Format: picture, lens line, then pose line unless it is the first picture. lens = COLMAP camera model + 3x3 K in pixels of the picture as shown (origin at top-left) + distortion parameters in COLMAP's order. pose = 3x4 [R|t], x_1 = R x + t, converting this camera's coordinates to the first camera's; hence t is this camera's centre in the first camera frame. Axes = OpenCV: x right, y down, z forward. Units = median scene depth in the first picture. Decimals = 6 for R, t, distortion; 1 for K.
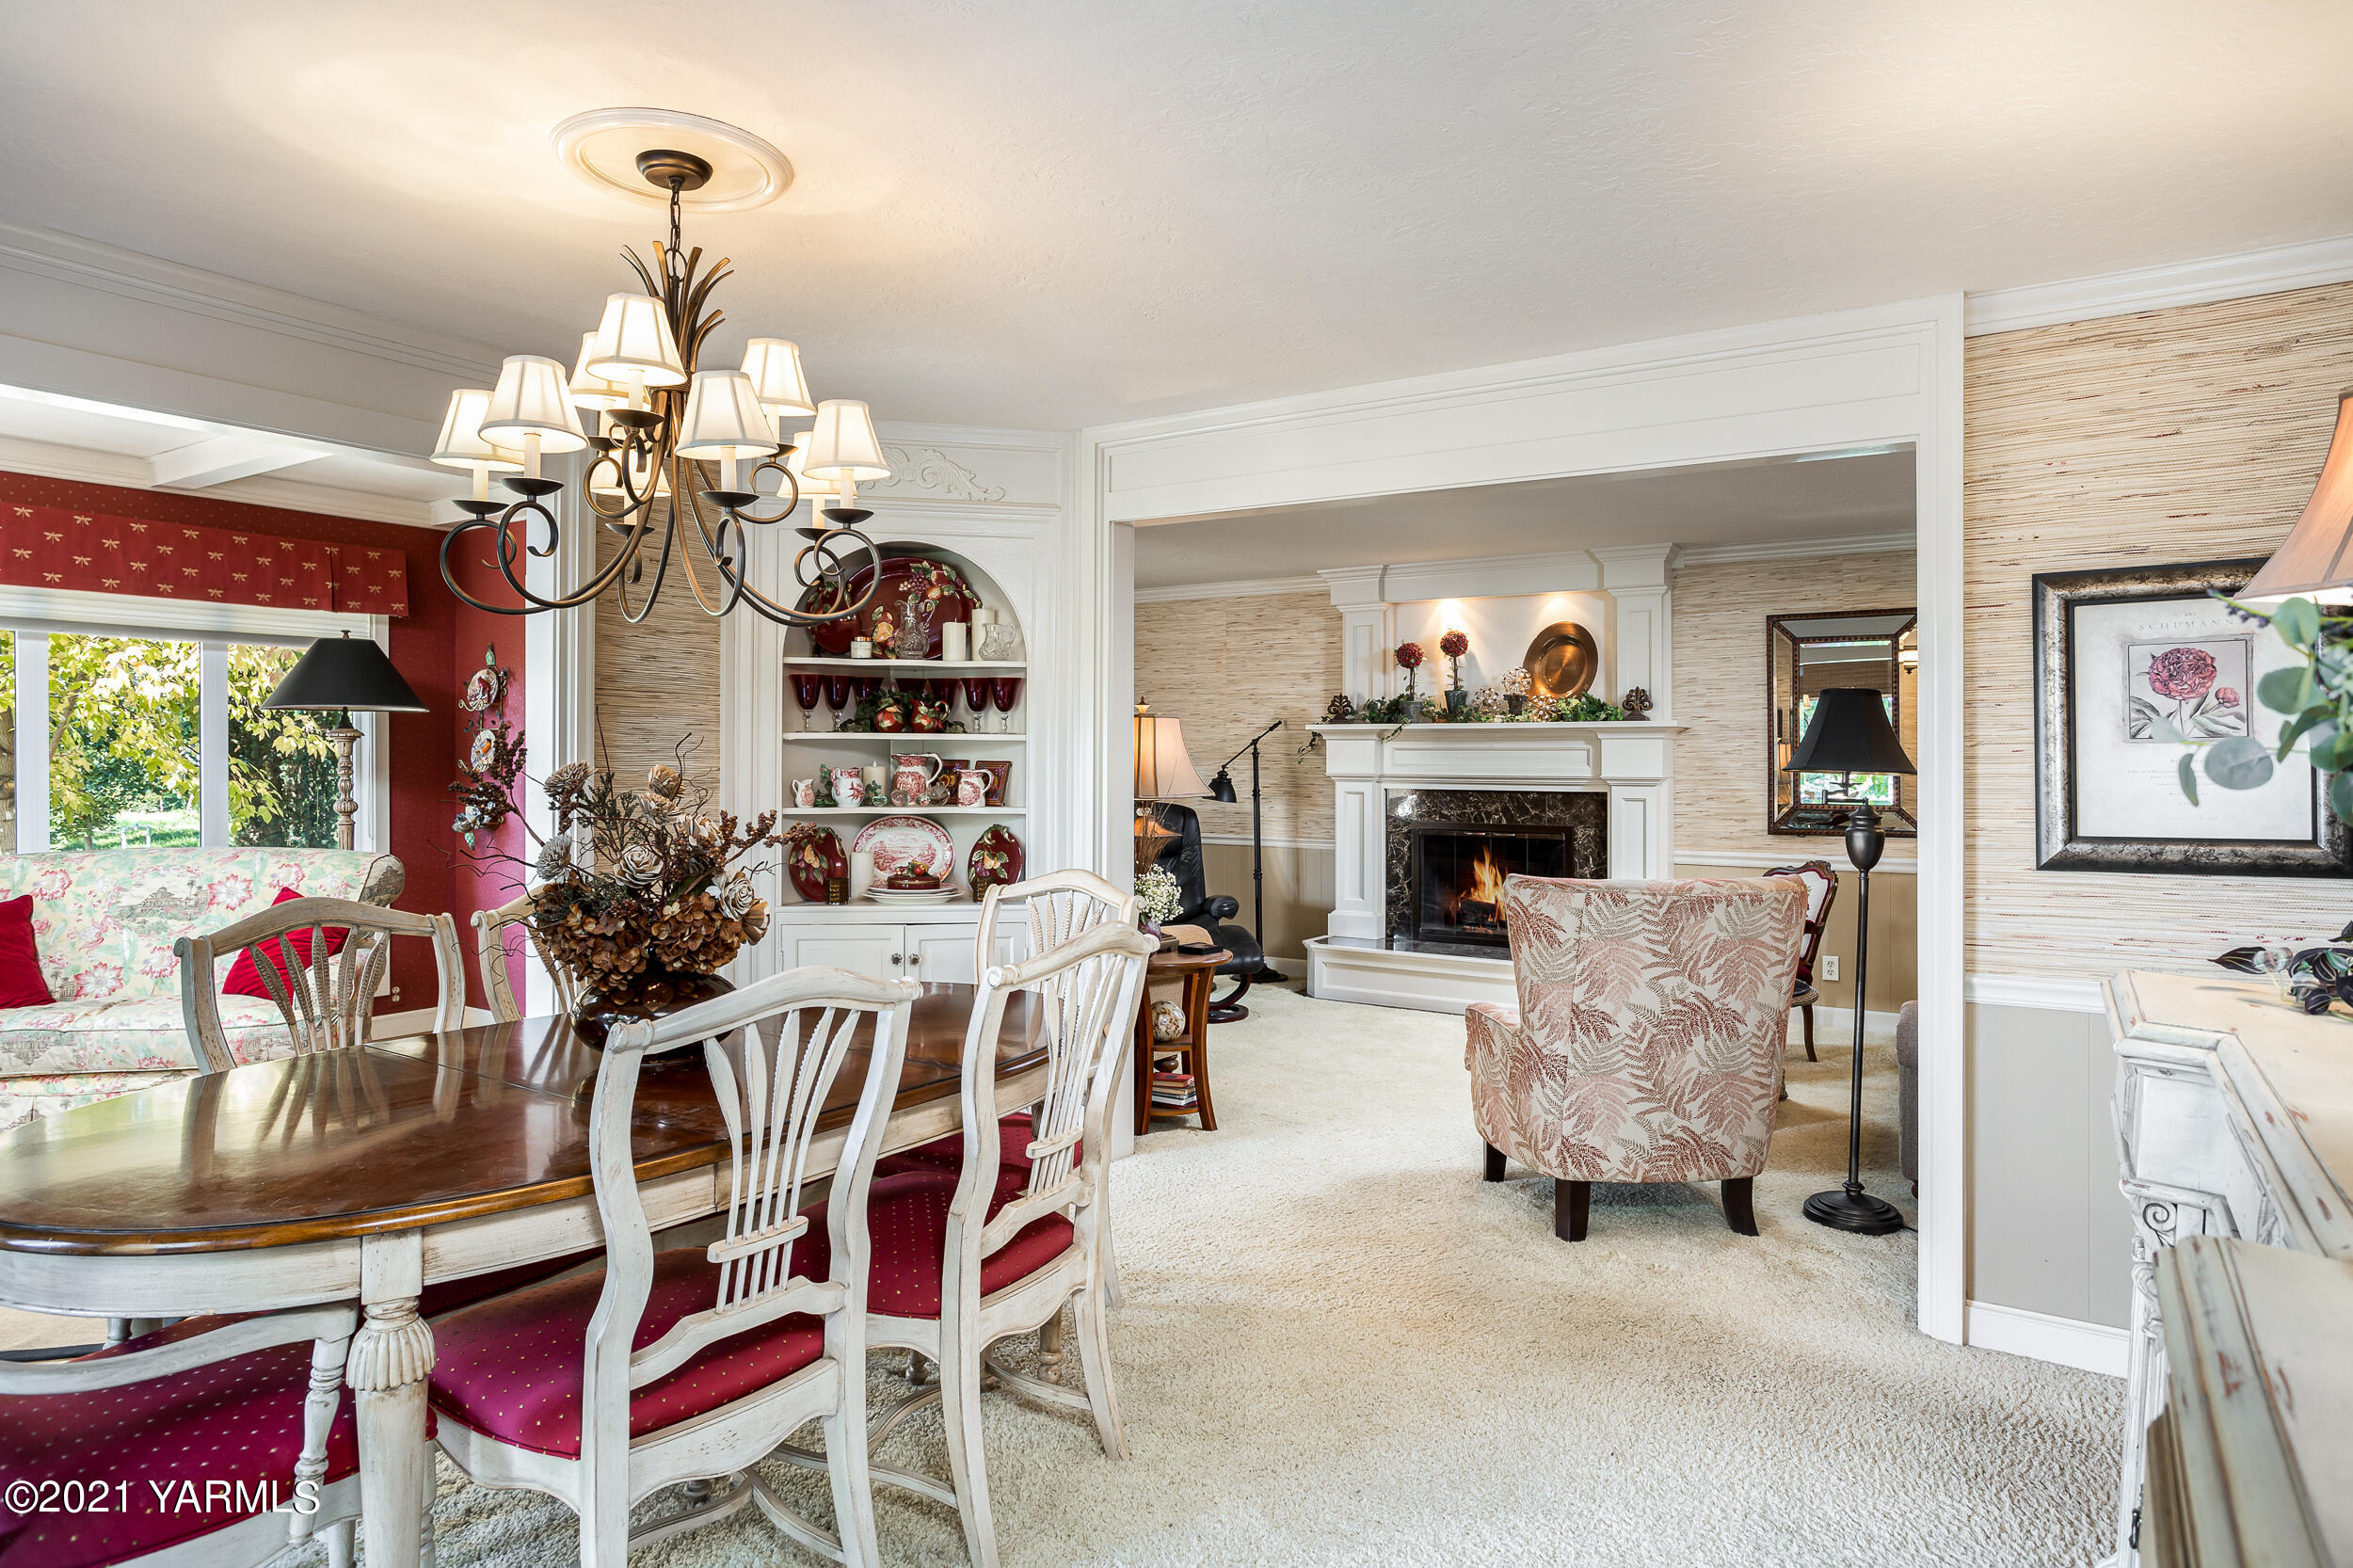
lens RADIAL K [[1310.3, 0, 1185.4], [0, 1310.3, 795.4], [0, 0, 1]] dist [0.003745, 0.004396]
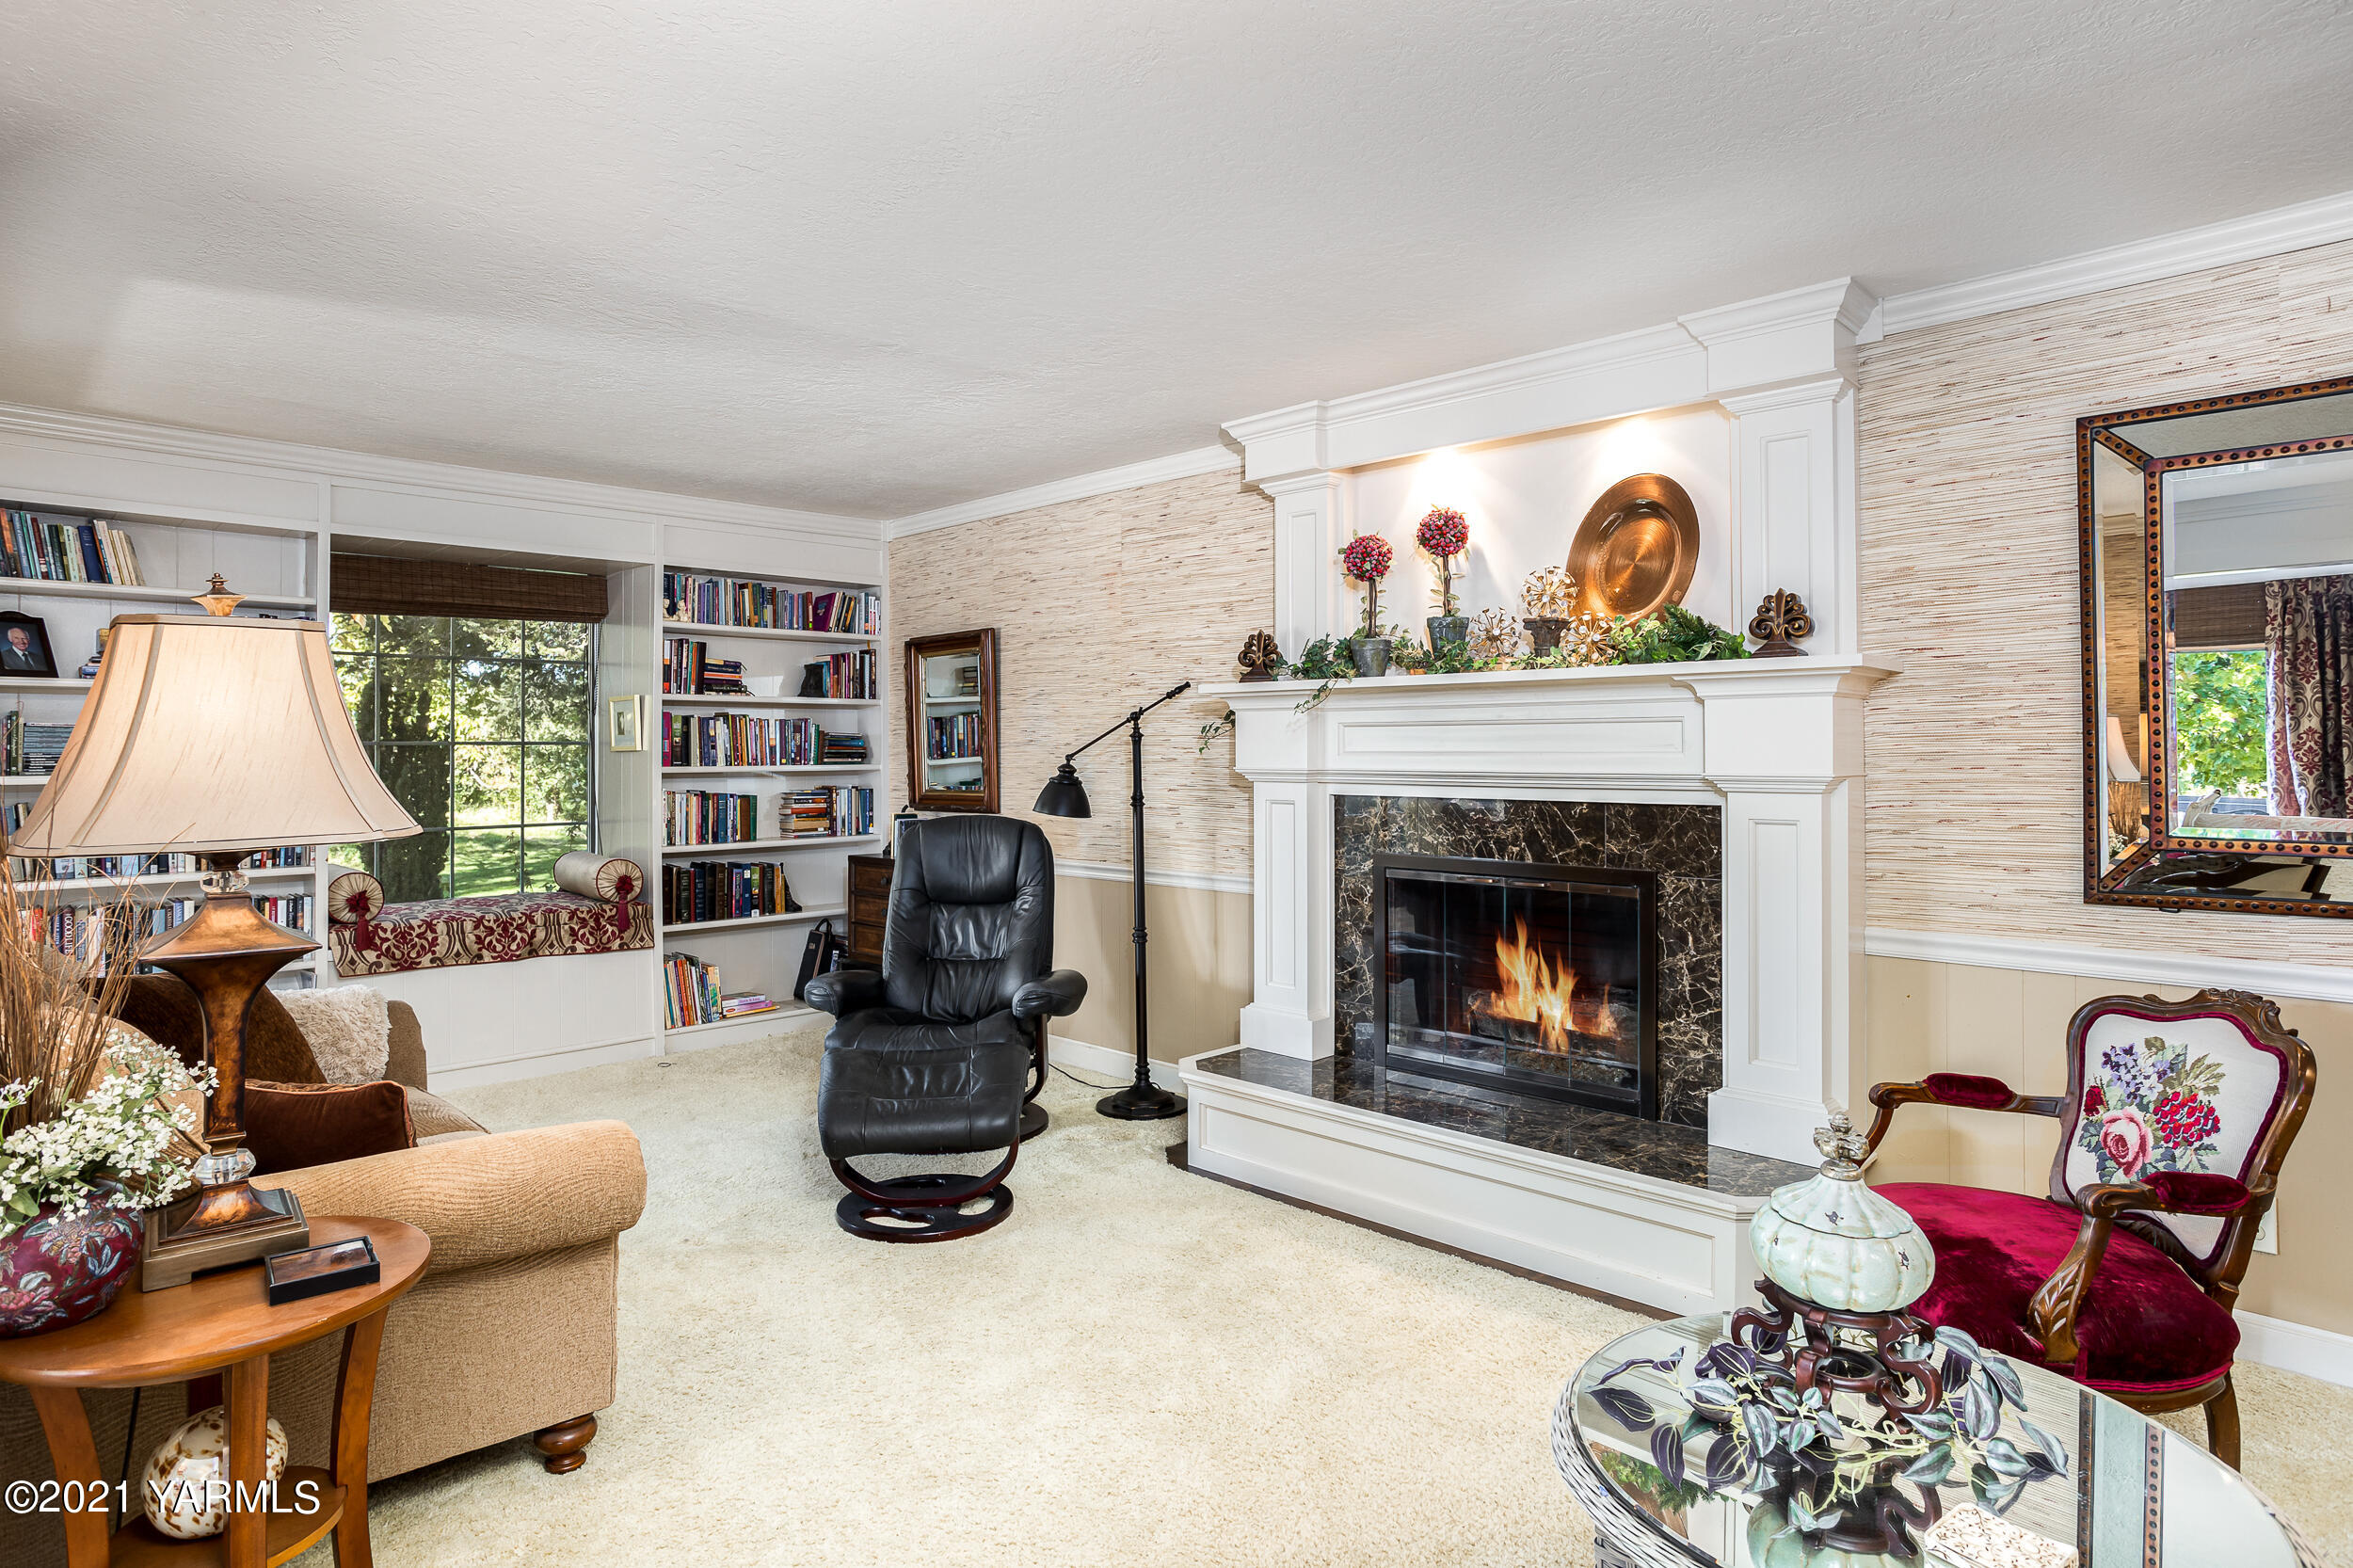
lens RADIAL K [[1310.3, 0, 1166.5], [0, 1310.3, 770.1], [0, 0, 1]] dist [0.003745, 0.004396]
pose [[0.983608, -0.002091, -0.180309, 0.196032], [-0.000443, 0.999902, -0.014012, -0.008528], [0.180320, 0.013862, 0.983510, 0.453006]]
